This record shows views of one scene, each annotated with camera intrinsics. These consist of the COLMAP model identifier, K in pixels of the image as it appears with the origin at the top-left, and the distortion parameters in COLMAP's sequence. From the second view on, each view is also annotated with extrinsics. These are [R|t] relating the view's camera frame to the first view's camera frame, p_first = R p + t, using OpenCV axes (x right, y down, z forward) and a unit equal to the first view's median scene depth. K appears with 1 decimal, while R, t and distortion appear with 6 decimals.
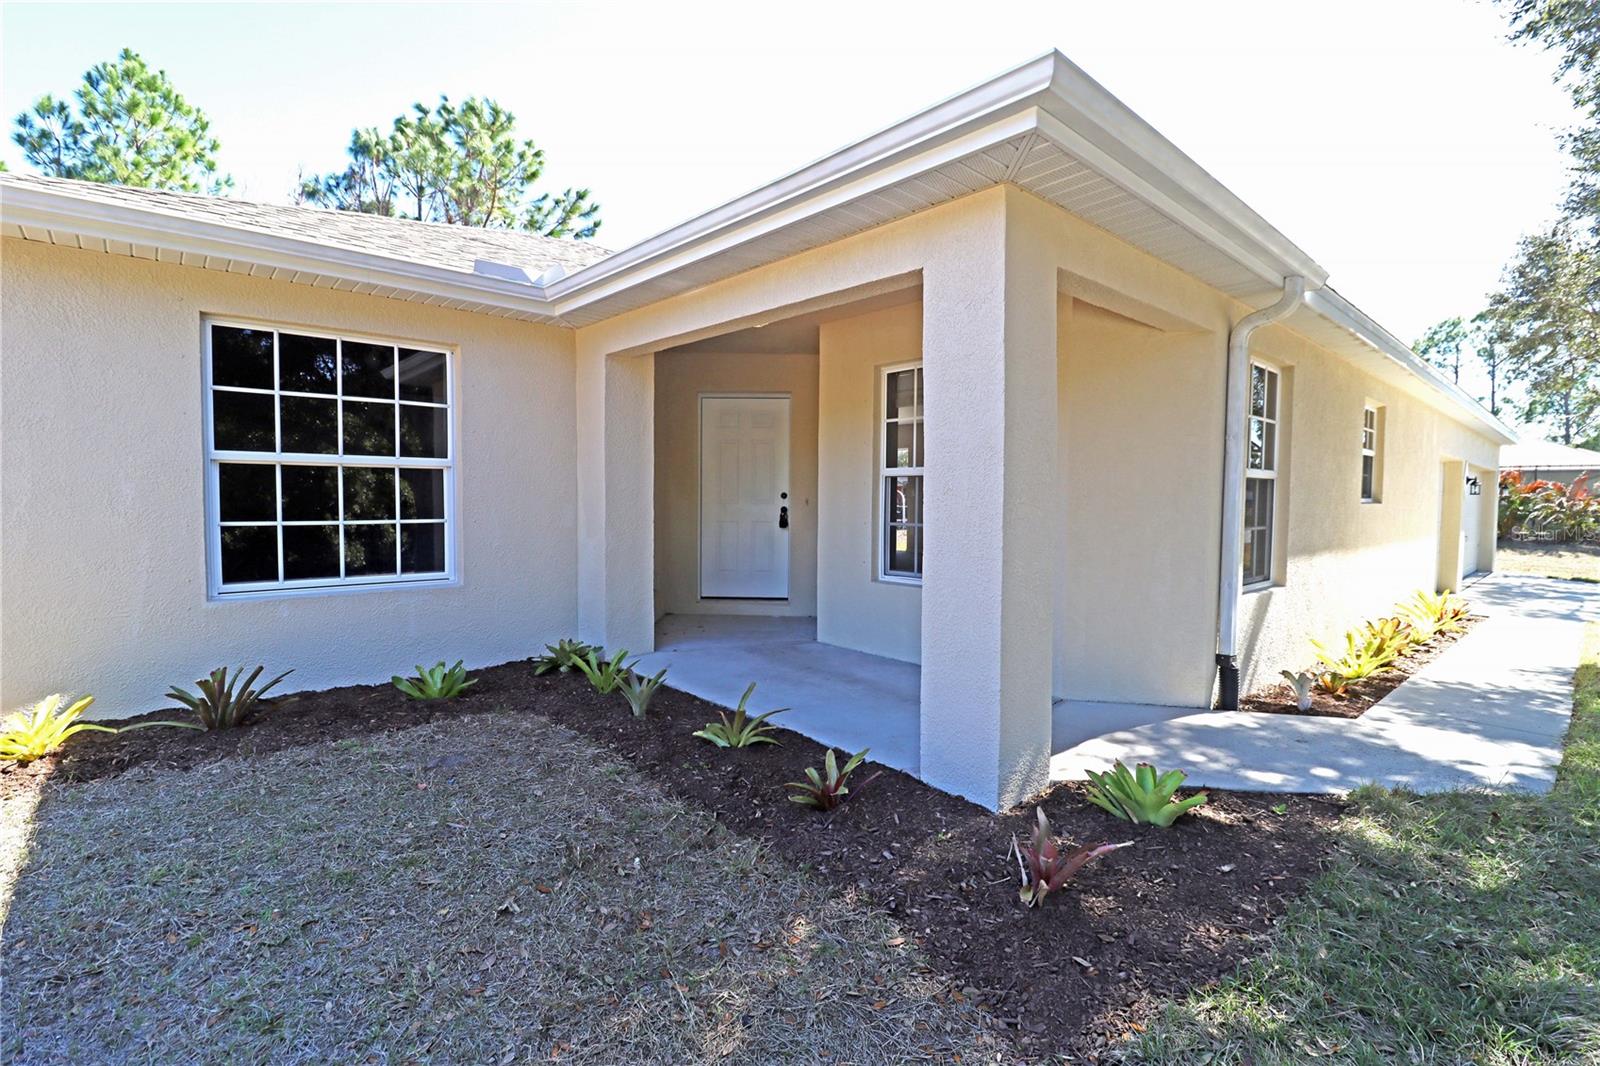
lens RADIAL K [[748.6, 0, 798.2], [0, 748.6, 525.5], [0, 0, 1]] dist [0.003043, -0.011417]
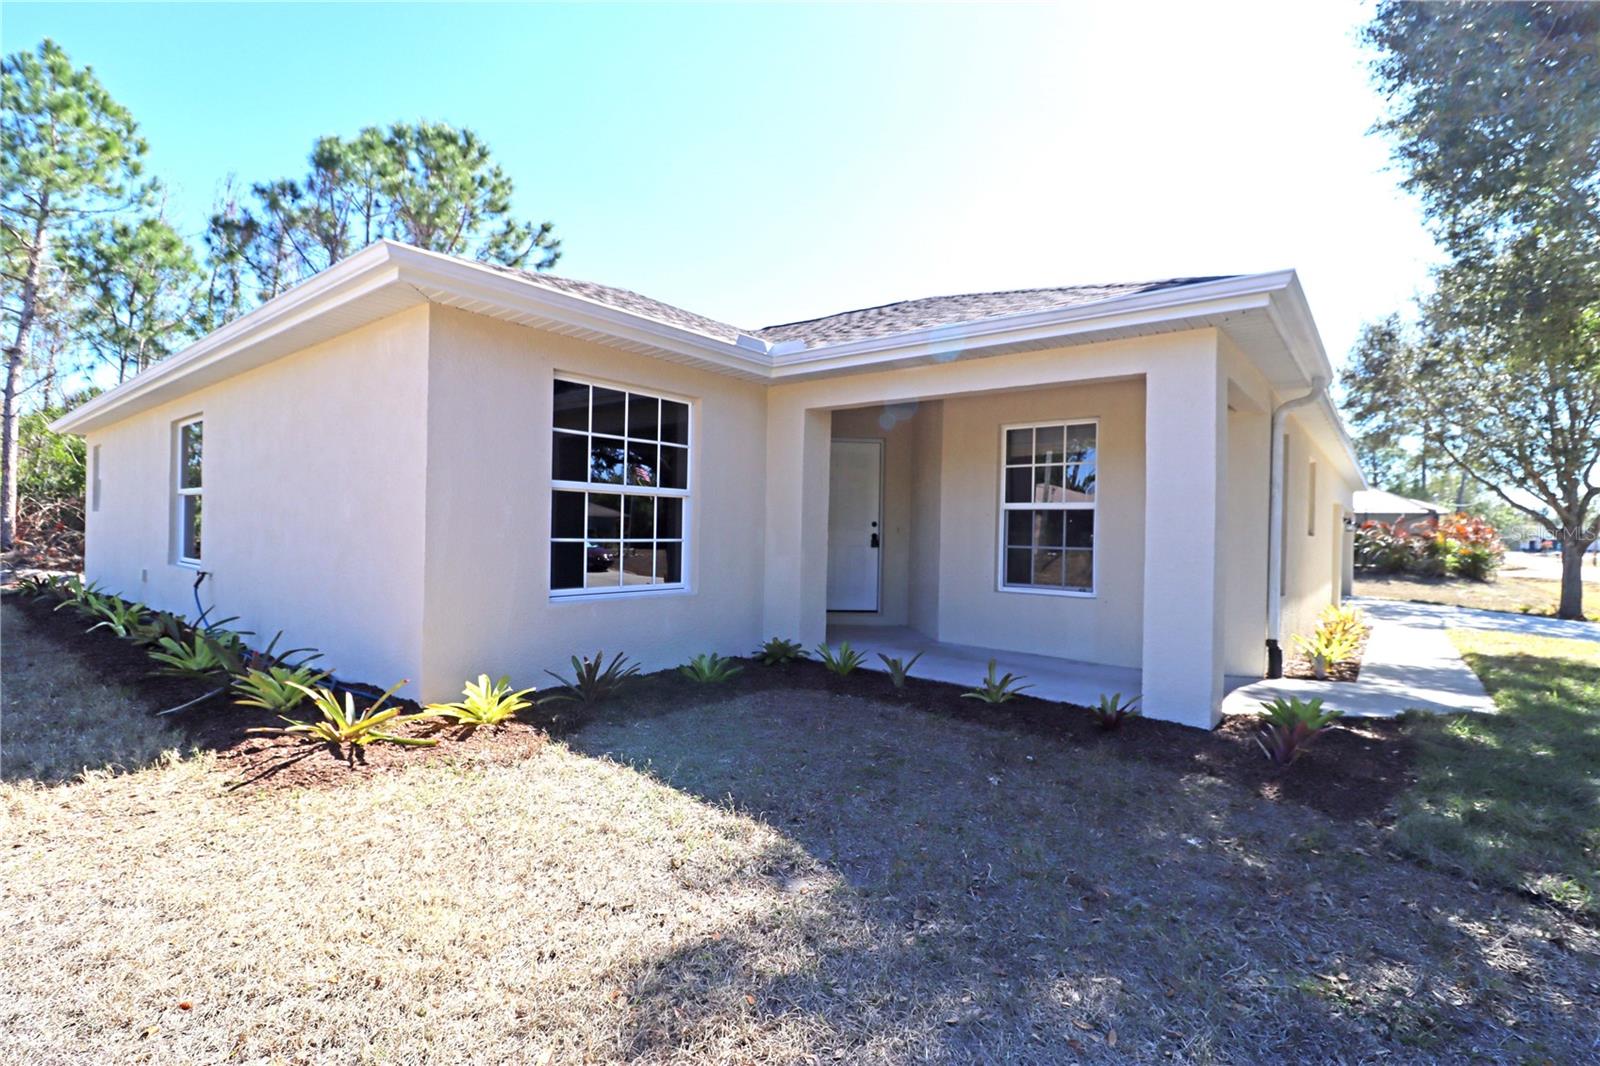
lens RADIAL K [[740.9, 0, 810.1], [0, 740.9, 536.5], [0, 0, 1]] dist [0.002458, -0.012249]
pose [[0.987237, 0.010820, 0.158893, -0.462550], [-0.006486, 0.999593, -0.027768, 0.019537], [-0.159129, 0.026383, 0.986905, -0.224223]]
